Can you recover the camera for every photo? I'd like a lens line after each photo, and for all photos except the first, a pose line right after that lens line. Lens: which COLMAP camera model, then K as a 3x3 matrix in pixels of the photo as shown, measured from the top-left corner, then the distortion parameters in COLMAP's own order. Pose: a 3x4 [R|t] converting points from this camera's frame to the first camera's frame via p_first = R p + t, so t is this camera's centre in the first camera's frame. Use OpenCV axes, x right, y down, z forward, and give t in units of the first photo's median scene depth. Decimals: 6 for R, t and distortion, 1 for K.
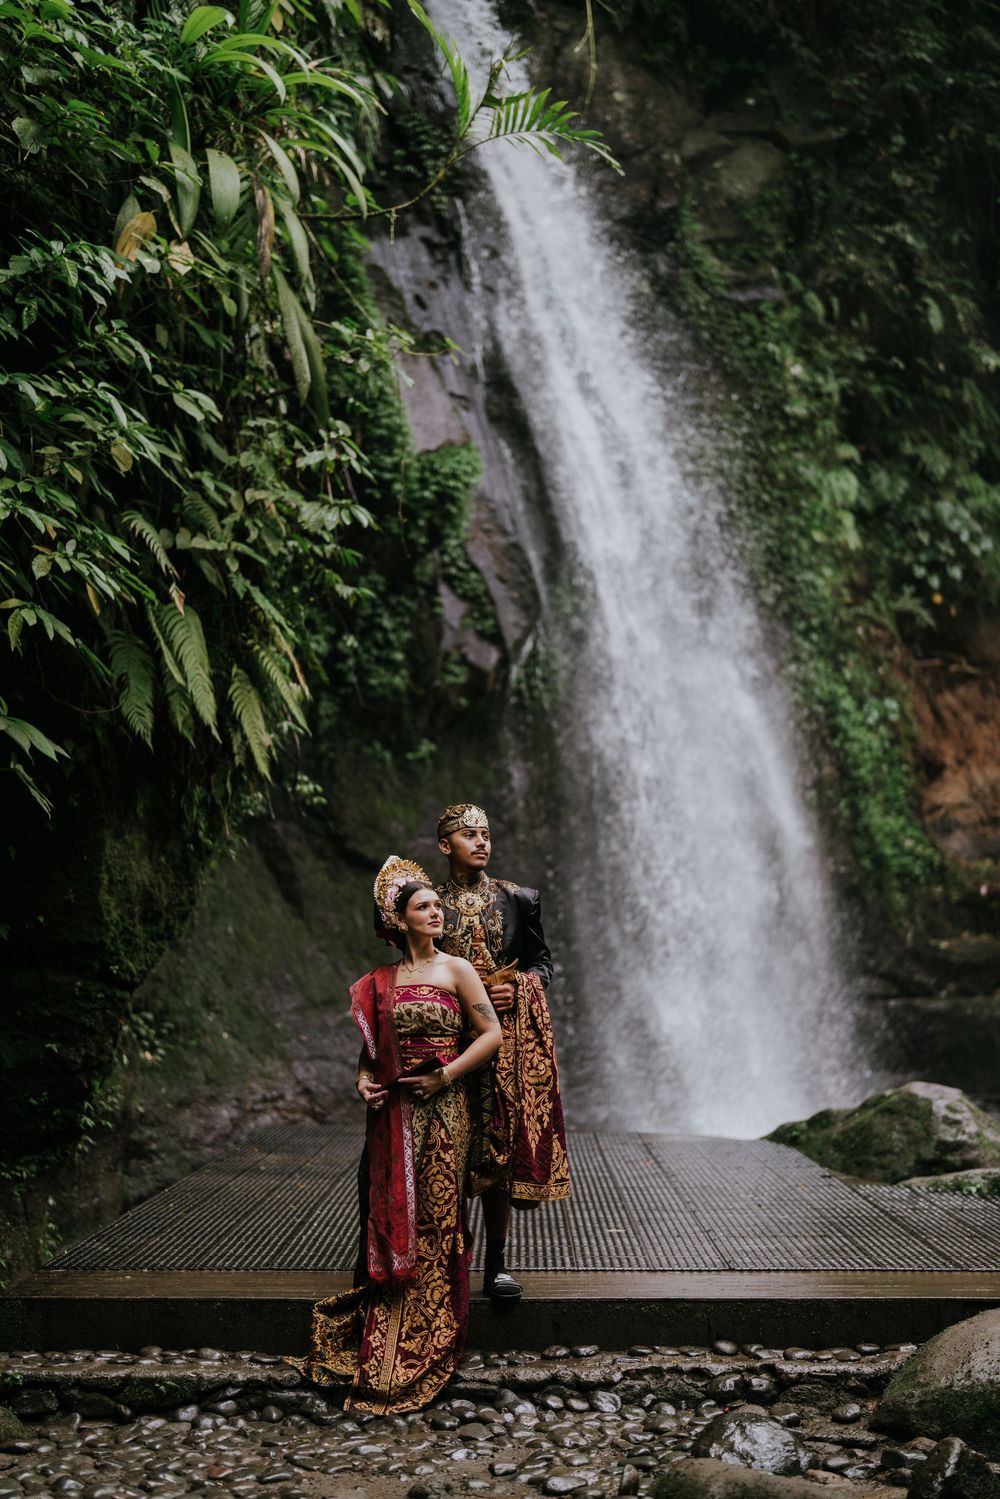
lens RADIAL K [[1955.6, 0, 556.0], [0, 1955.6, 752.9], [0, 0, 1]] dist [-0.092279, 0.577653]
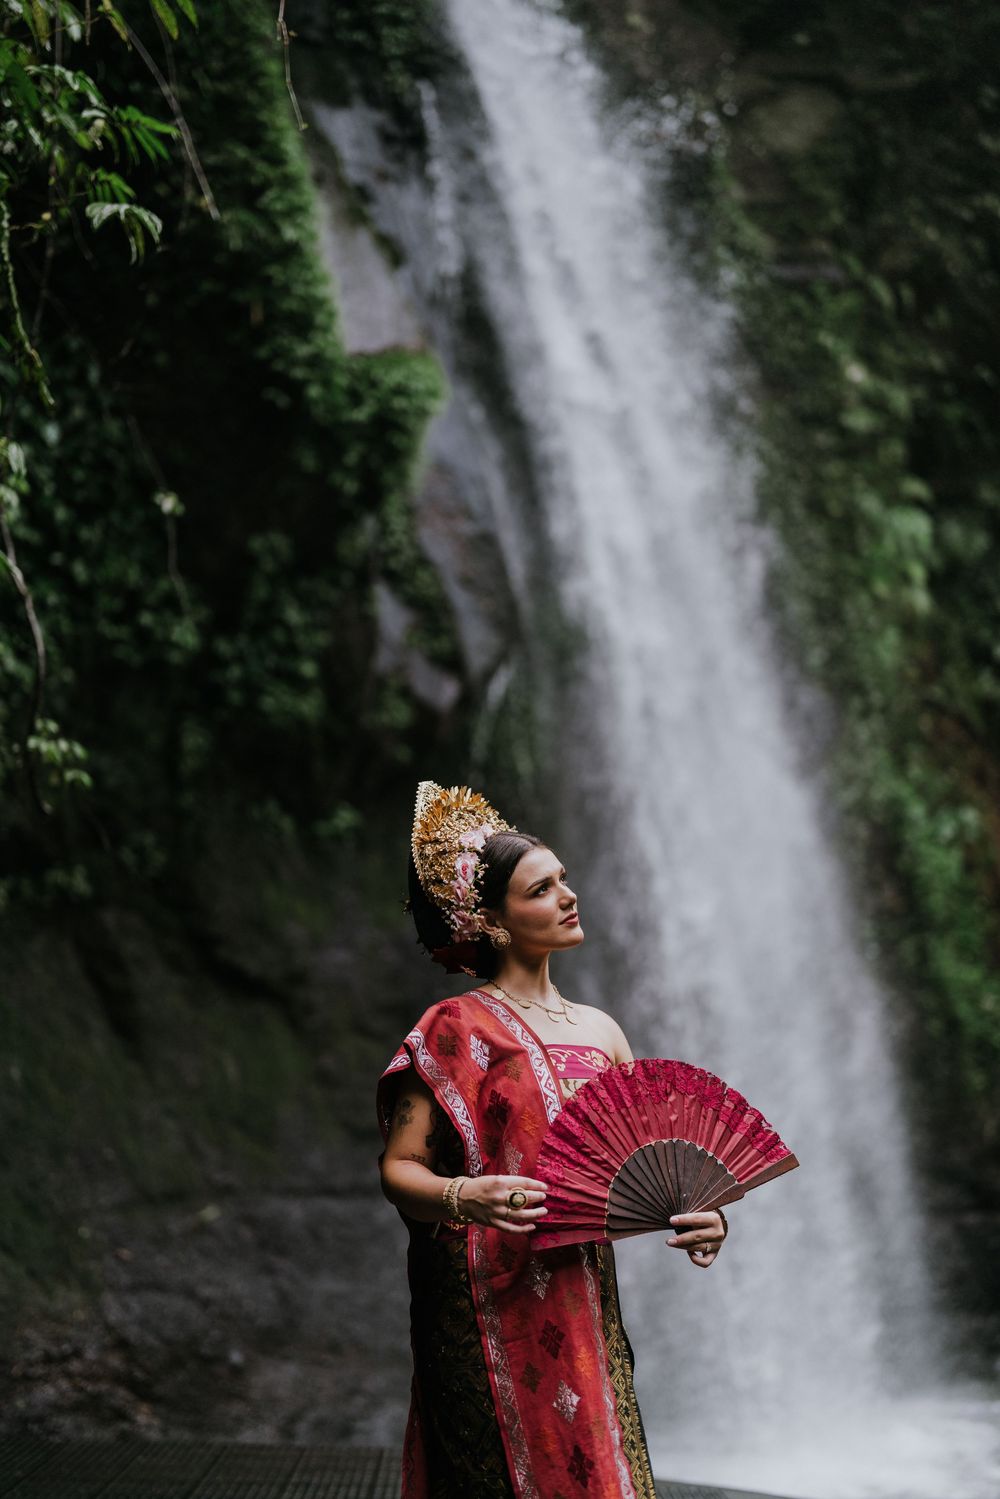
lens RADIAL K [[1955.6, 0, 556.0], [0, 1955.6, 752.9], [0, 0, 1]] dist [-0.092279, 0.577653]
pose [[0.999048, 0.034096, 0.027210, -0.011833], [-0.031198, 0.994438, -0.100596, 0.037723], [-0.030489, 0.099652, 0.994555, 0.298443]]
